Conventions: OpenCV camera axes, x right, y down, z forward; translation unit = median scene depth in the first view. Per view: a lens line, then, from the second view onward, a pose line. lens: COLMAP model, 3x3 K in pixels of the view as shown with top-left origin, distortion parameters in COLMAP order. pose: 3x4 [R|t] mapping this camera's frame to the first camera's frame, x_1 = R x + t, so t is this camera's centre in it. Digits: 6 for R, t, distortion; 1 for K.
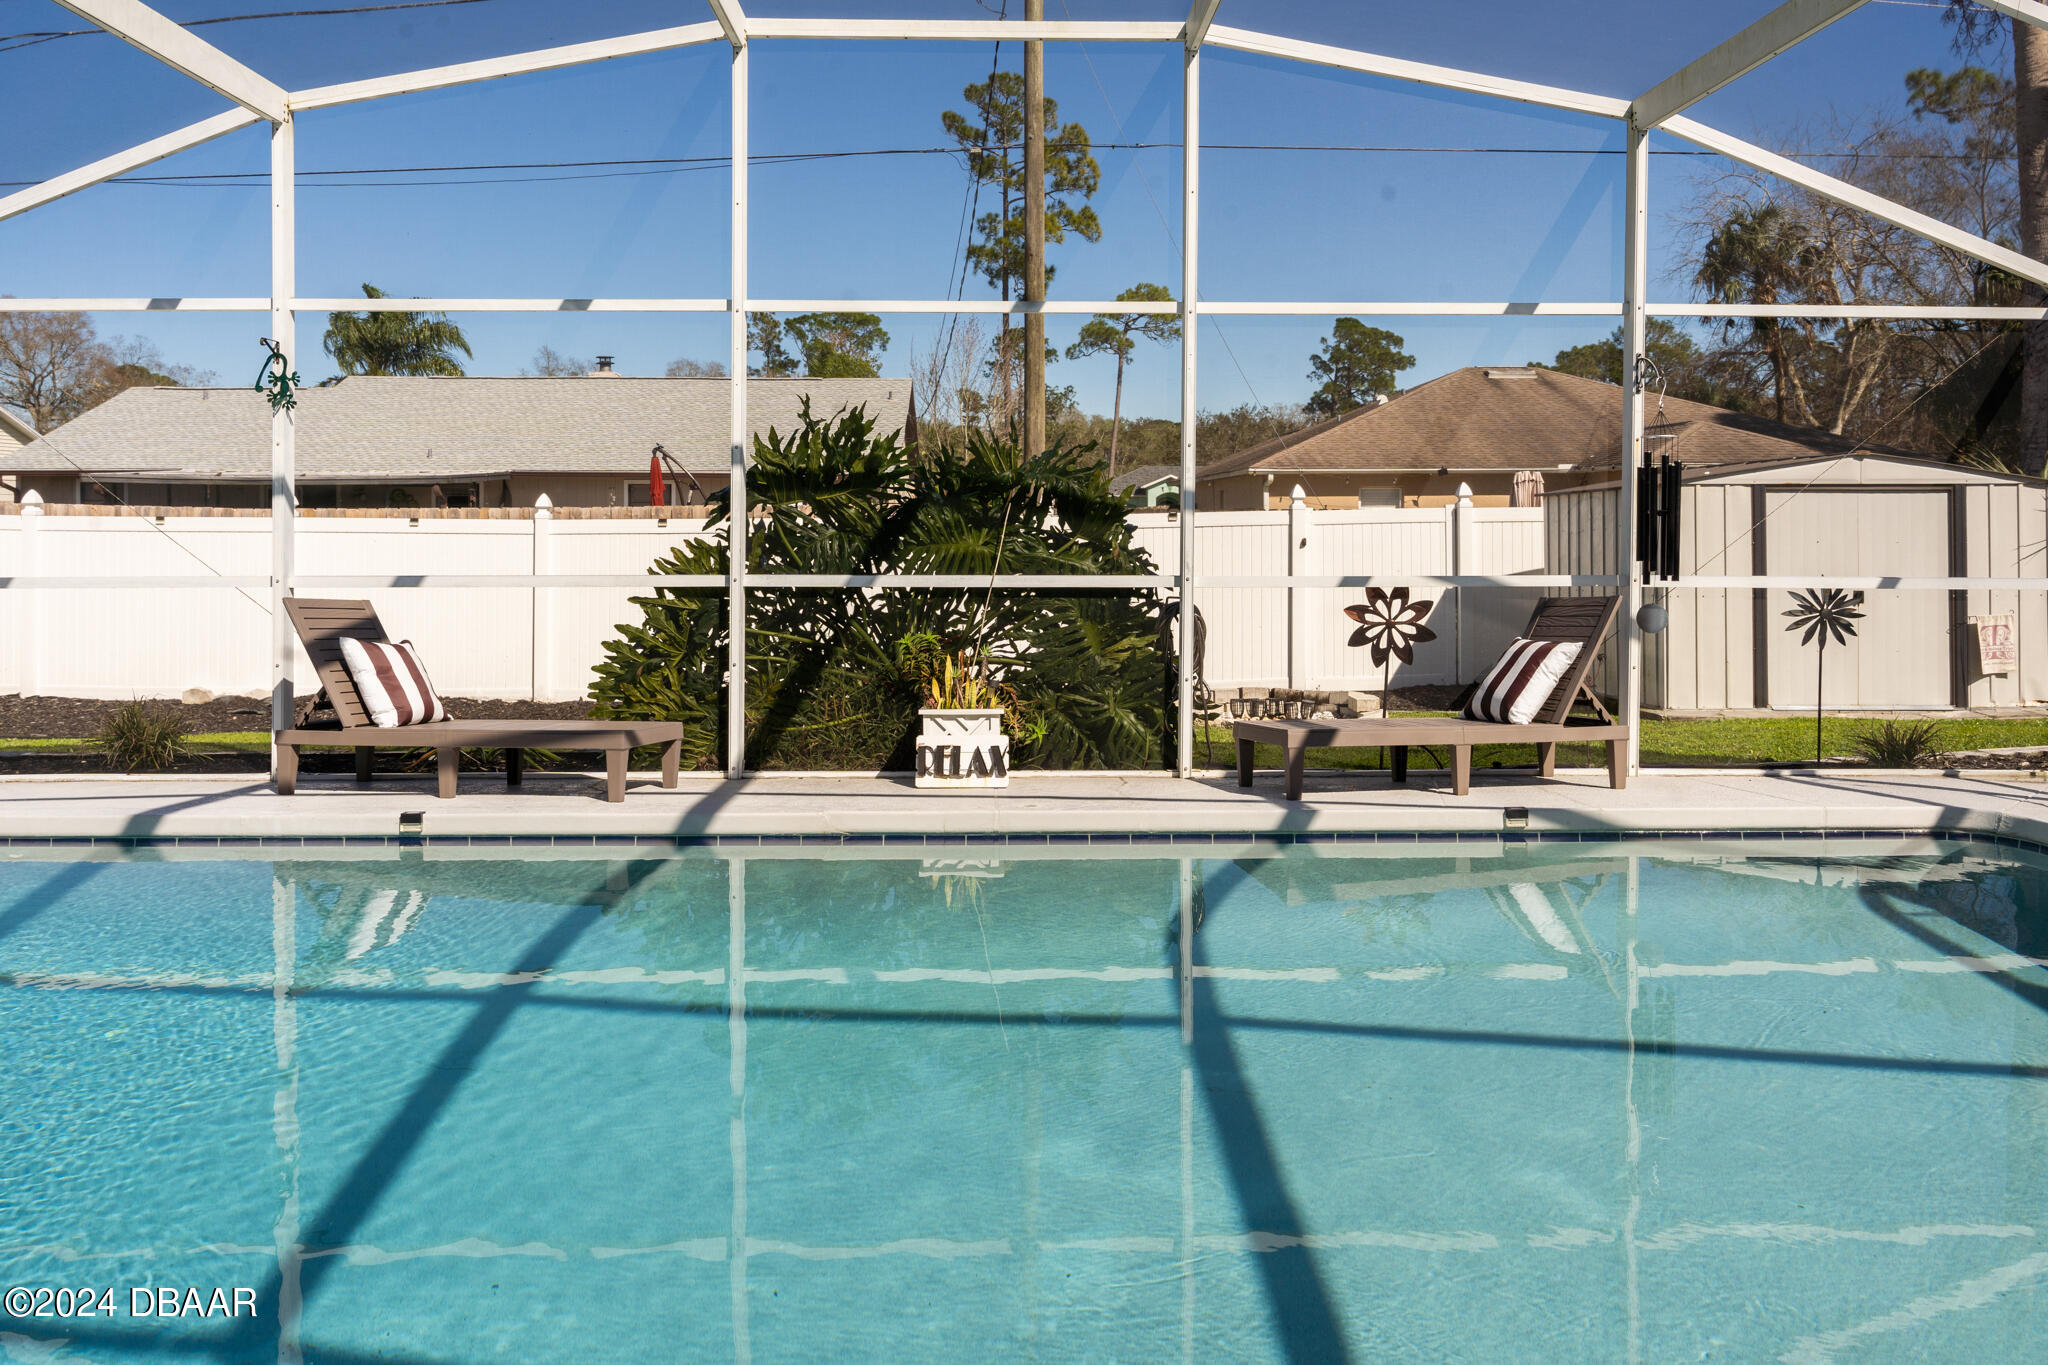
lens RADIAL K [[1410.6, 0, 1015.6], [0, 1410.6, 528.1], [0, 0, 1]] dist [0.000281, -0.000822]
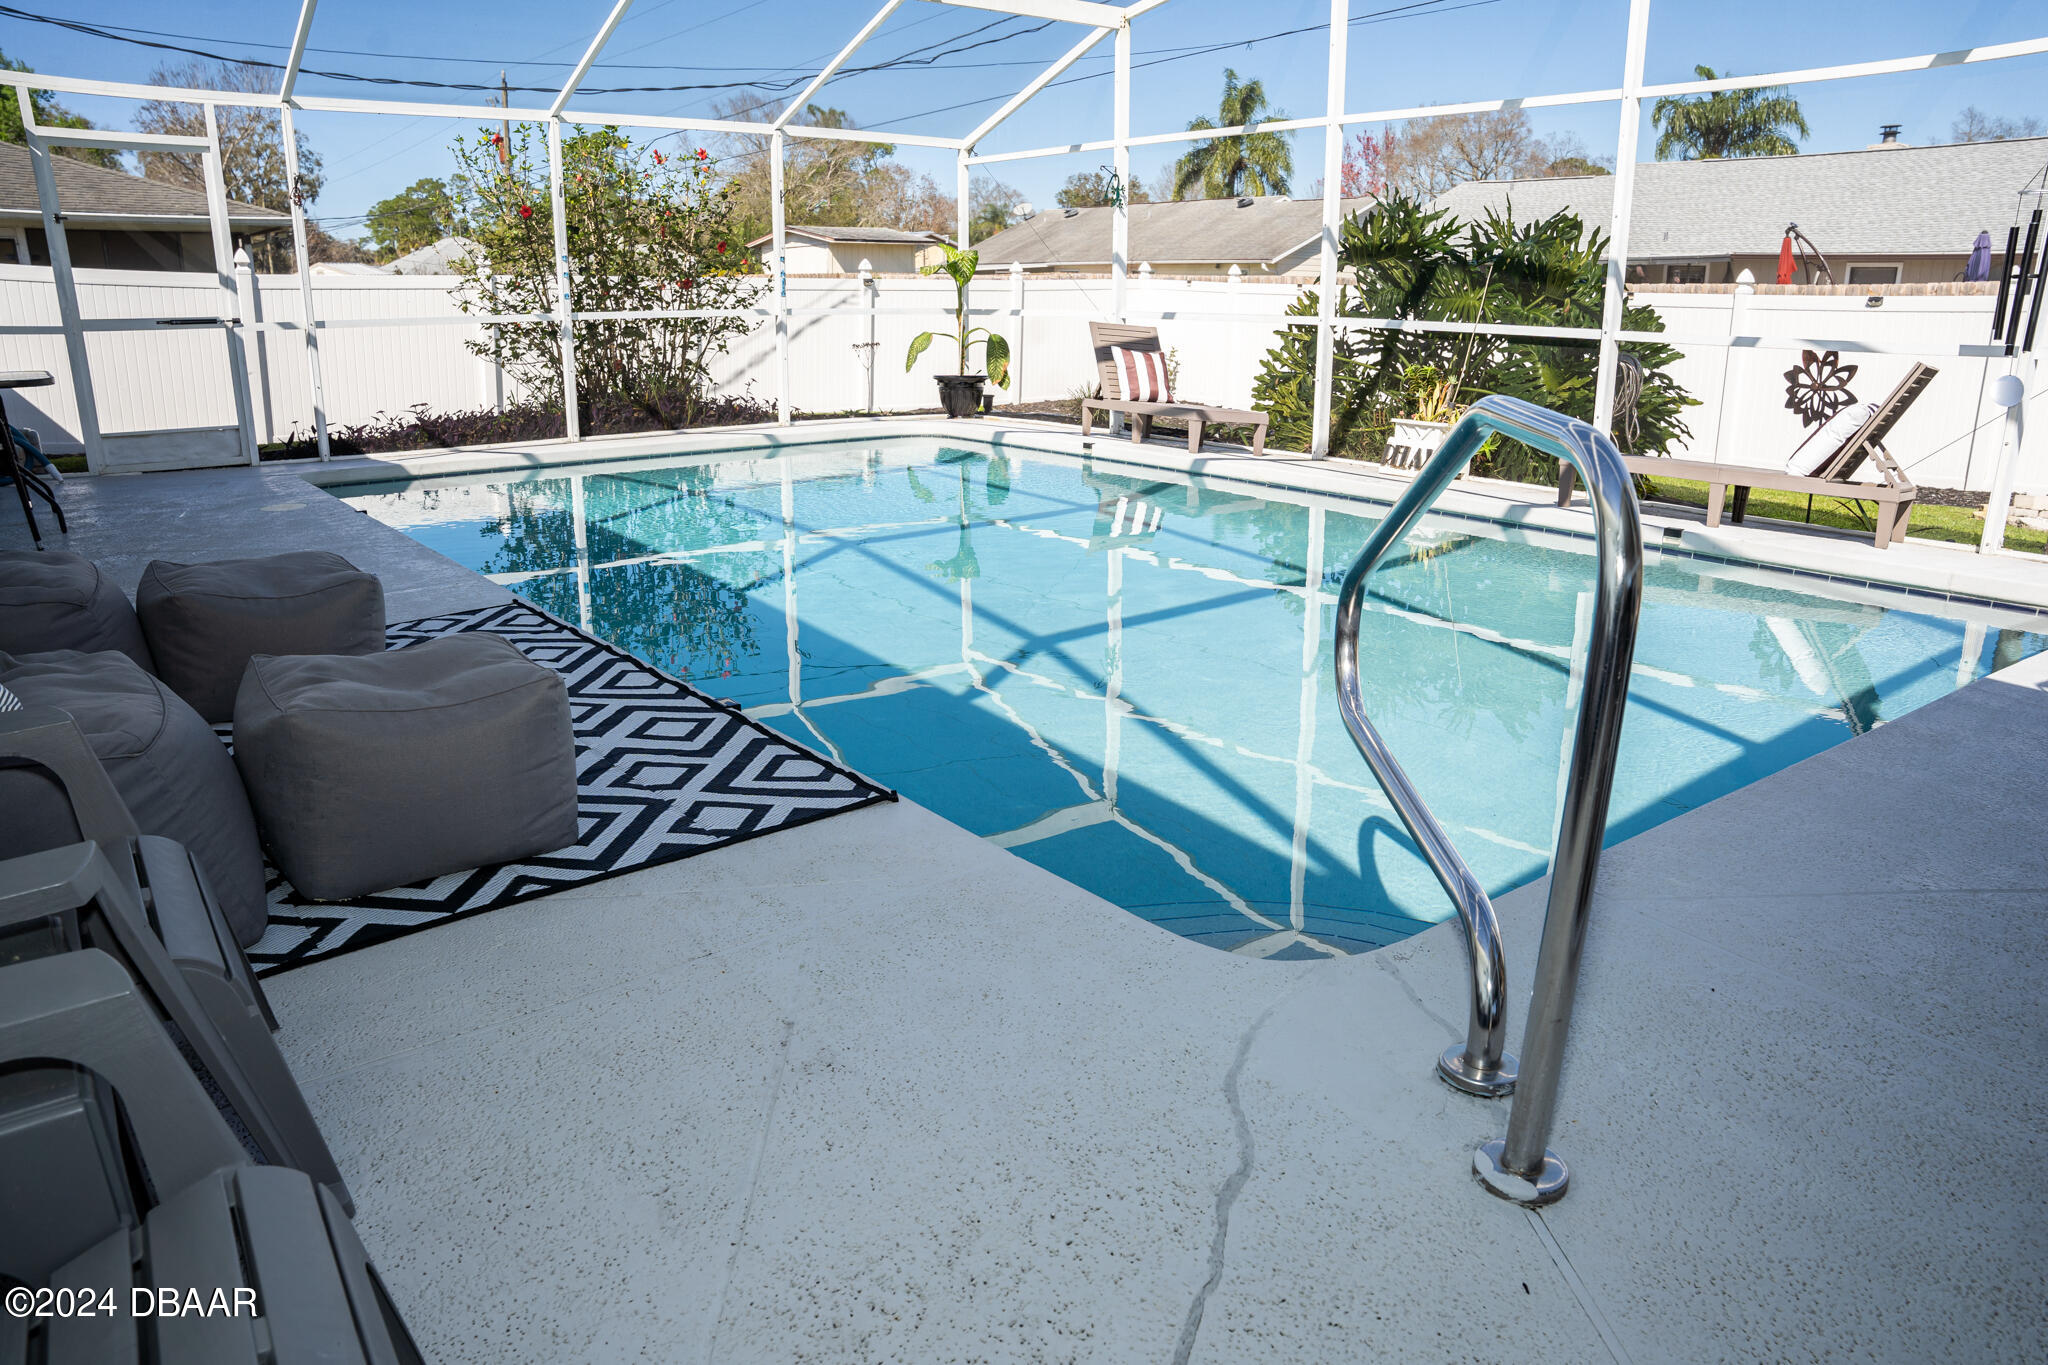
lens RADIAL K [[1420.9, 0, 1027.0], [0, 1420.9, 679.2], [0, 0, 1]] dist [-0.181821, 0.146022]
pose [[0.590140, 0.217277, -0.777512, 0.777478], [-0.009207, 0.964850, 0.262640, 0.019176], [0.807248, -0.147836, 0.571397, -0.093157]]
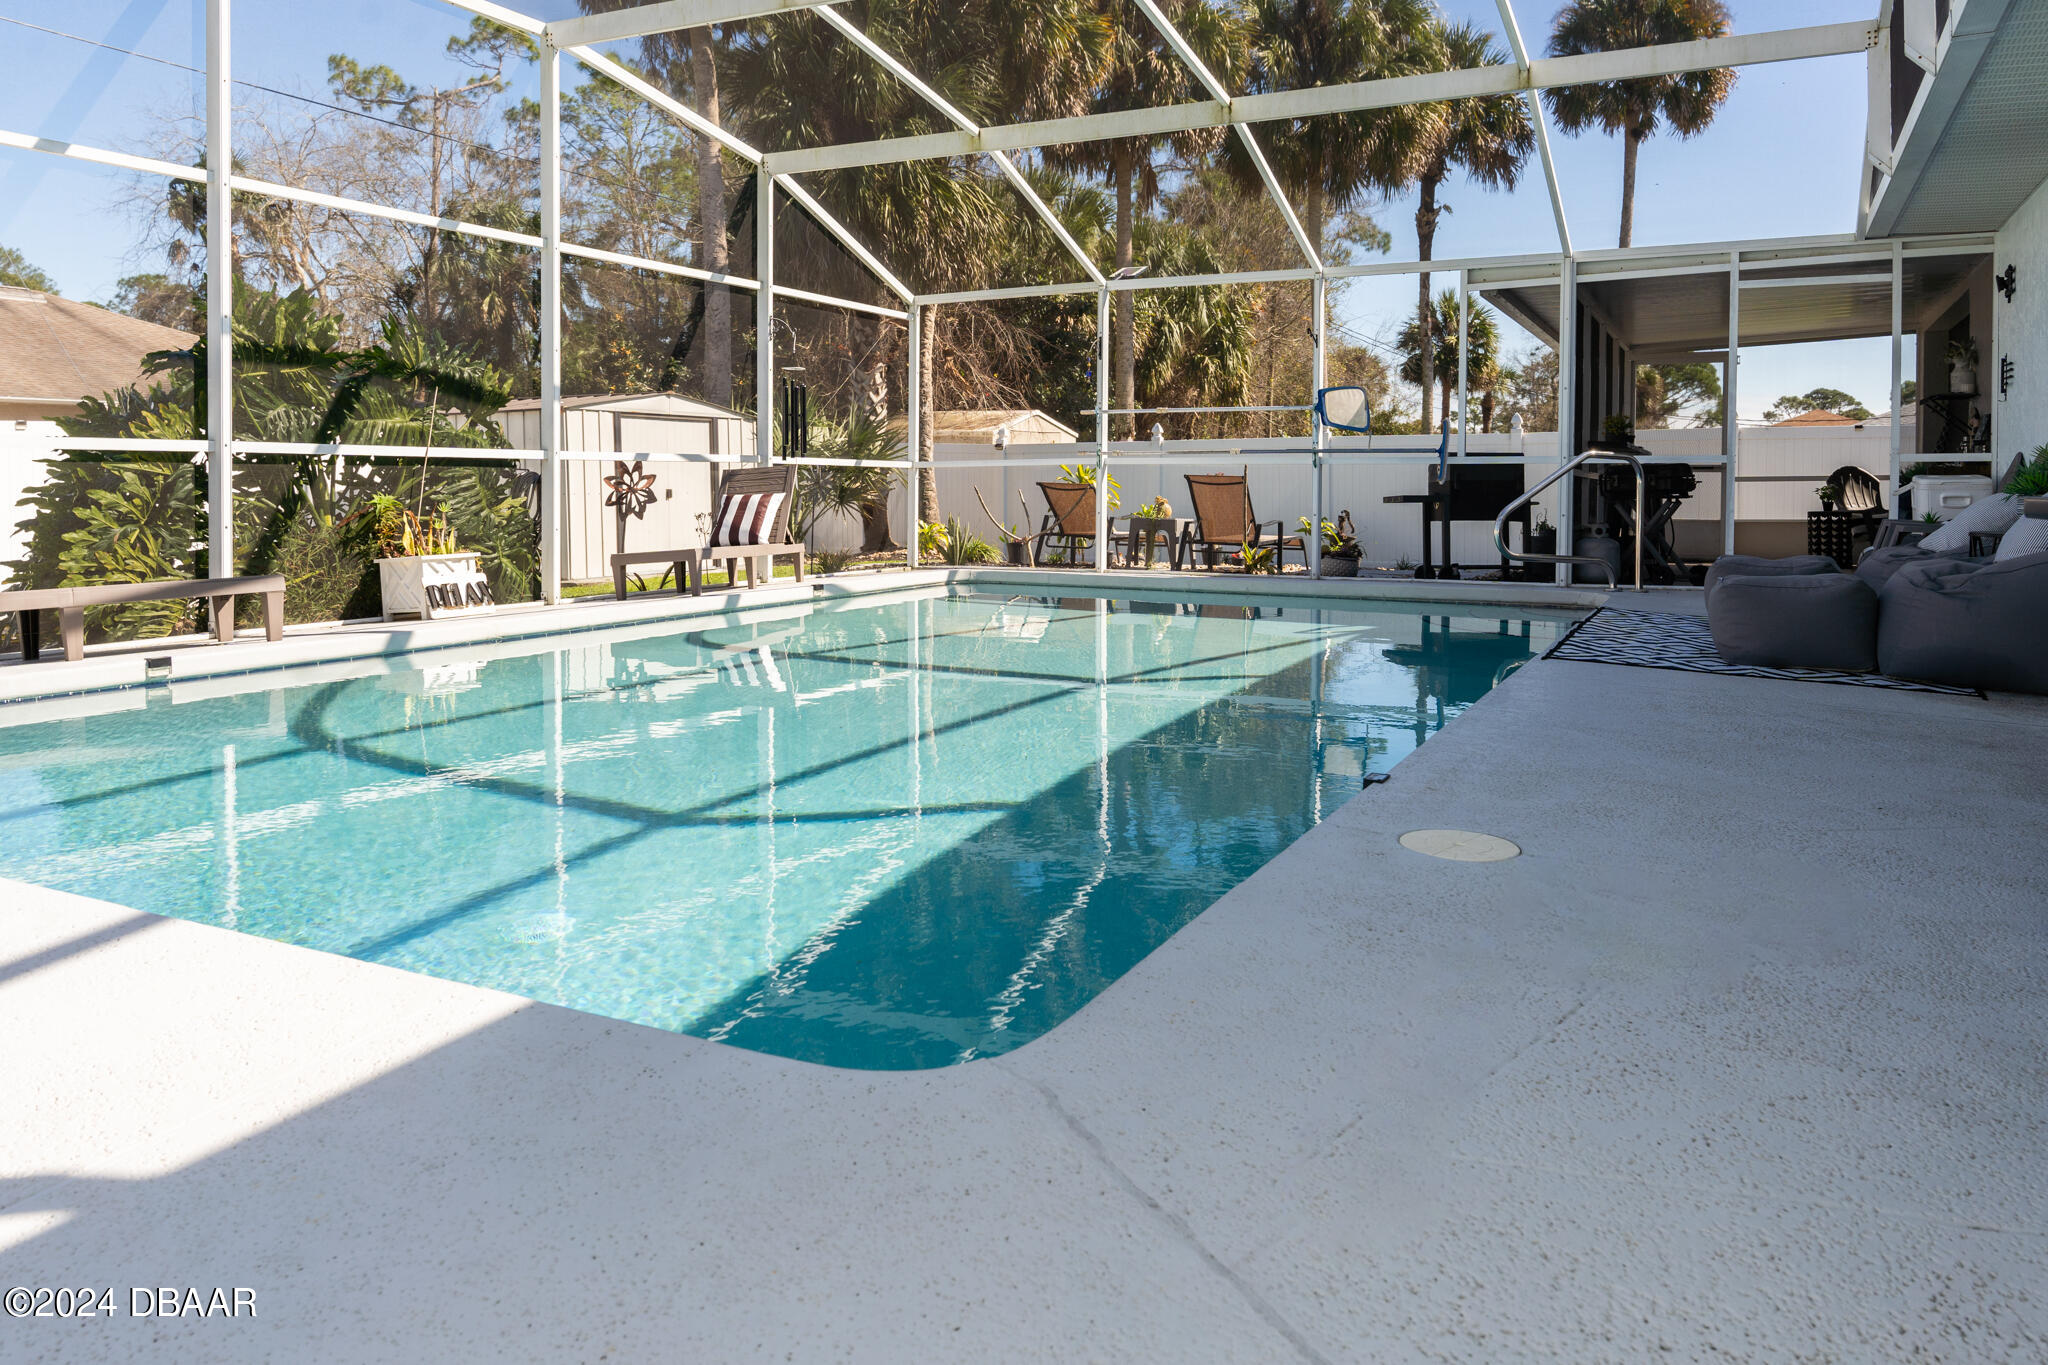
lens RADIAL K [[1432.4, 0, 1058.1], [0, 1432.4, 515.7], [0, 0, 1]] dist [-0.006352, -0.005222]
pose [[0.458270, -0.021051, 0.888564, -0.831435], [0.002045, 0.999742, 0.022630, 0.064554], [-0.888811, -0.008553, 0.458194, -0.023540]]
